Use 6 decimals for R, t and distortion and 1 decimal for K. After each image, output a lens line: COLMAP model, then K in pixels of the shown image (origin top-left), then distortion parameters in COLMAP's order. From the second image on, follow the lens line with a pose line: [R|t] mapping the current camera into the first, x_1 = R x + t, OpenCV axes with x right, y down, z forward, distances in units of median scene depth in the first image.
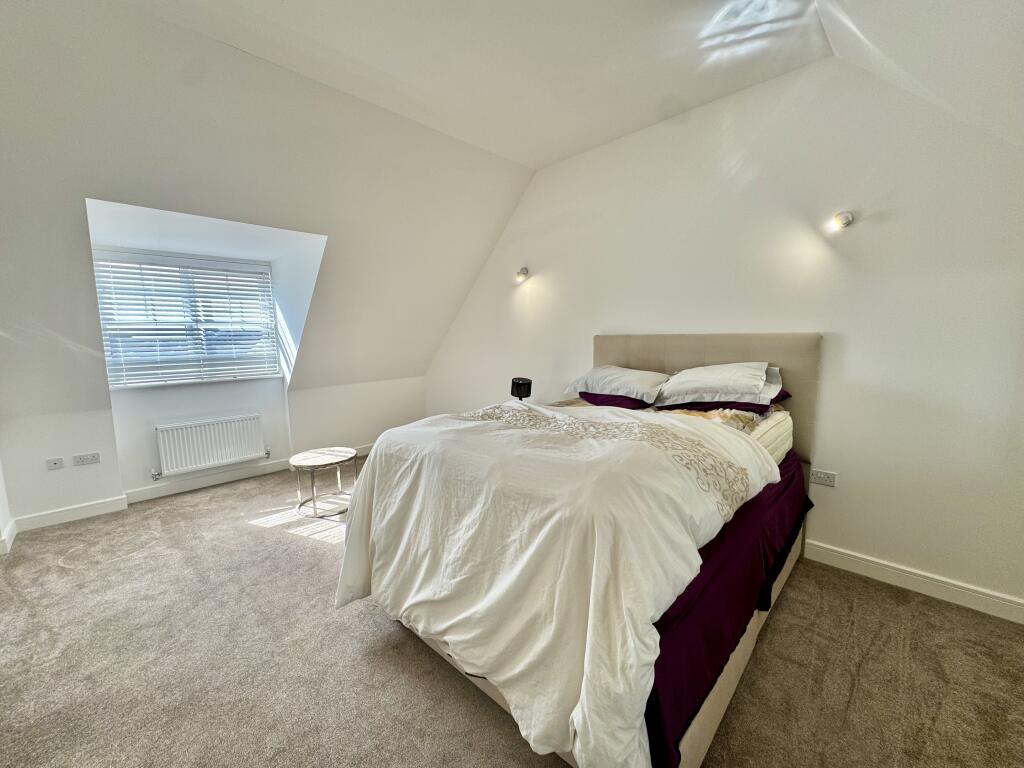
lens RADIAL K [[406.2, 0, 516.3], [0, 406.2, 381.9], [0, 0, 1]] dist [-0.005574, 0.000071]
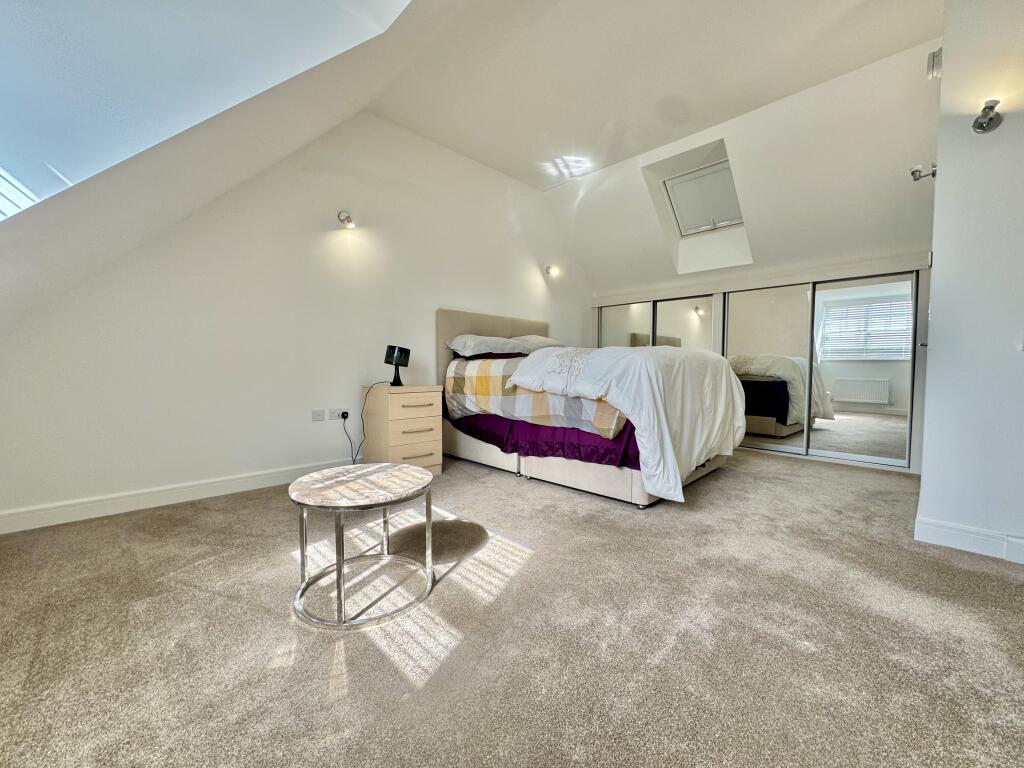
lens RADIAL K [[406.2, 0, 517.2], [0, 406.2, 385.9], [0, 0, 1]] dist [-0.005574, 0.000071]
pose [[0.006629, -0.030512, 0.999512, -1.400189], [0.106015, 0.993923, 0.029638, 0.126531], [-0.994342, 0.105767, 0.009824, 1.243061]]
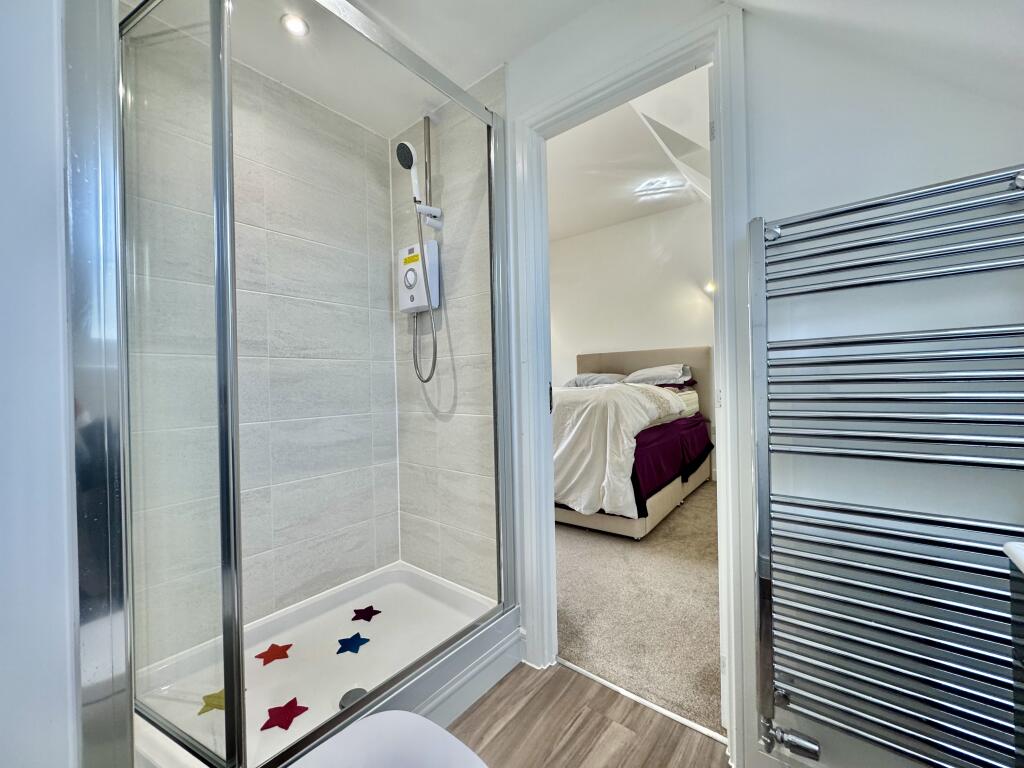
lens RADIAL K [[406.2, 0, 512.4], [0, 406.2, 387.1], [0, 0, 1]] dist [-0.005574, 0.000071]
pose [[0.994146, -0.011468, 0.107434, -0.320797], [0.023241, 0.993773, -0.108975, 0.248796], [-0.105515, 0.110834, 0.988222, -0.692720]]
